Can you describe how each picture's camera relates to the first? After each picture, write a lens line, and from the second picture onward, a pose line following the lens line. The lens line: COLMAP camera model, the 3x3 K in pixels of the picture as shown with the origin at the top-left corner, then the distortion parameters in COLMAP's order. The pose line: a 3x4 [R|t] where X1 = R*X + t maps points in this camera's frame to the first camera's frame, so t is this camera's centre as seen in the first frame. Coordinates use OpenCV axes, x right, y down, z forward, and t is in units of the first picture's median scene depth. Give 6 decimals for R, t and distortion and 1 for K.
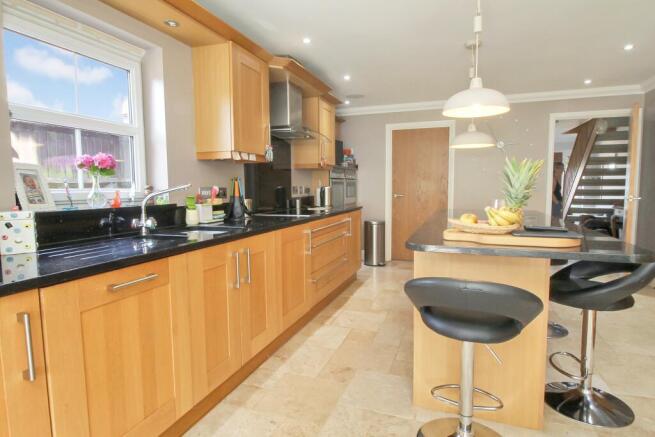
lens RADIAL K [[361.9, 0, 327.5], [0, 361.9, 218.5], [0, 0, 1]] dist [0.003421, -0.011645]
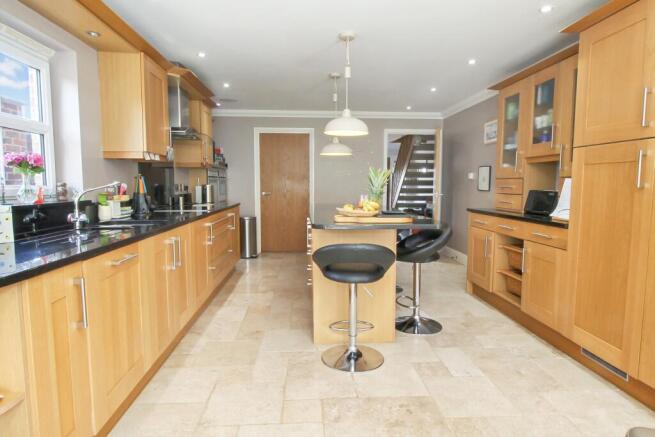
lens RADIAL K [[373.2, 0, 327.5], [0, 373.2, 218.5], [0, 0, 1]] dist [-0.001489, -0.000823]
pose [[0.915681, -0.027956, 0.400933, -0.195621], [0.026733, 0.999605, 0.008646, 0.018947], [-0.401016, 0.002801, 0.916067, -0.236378]]
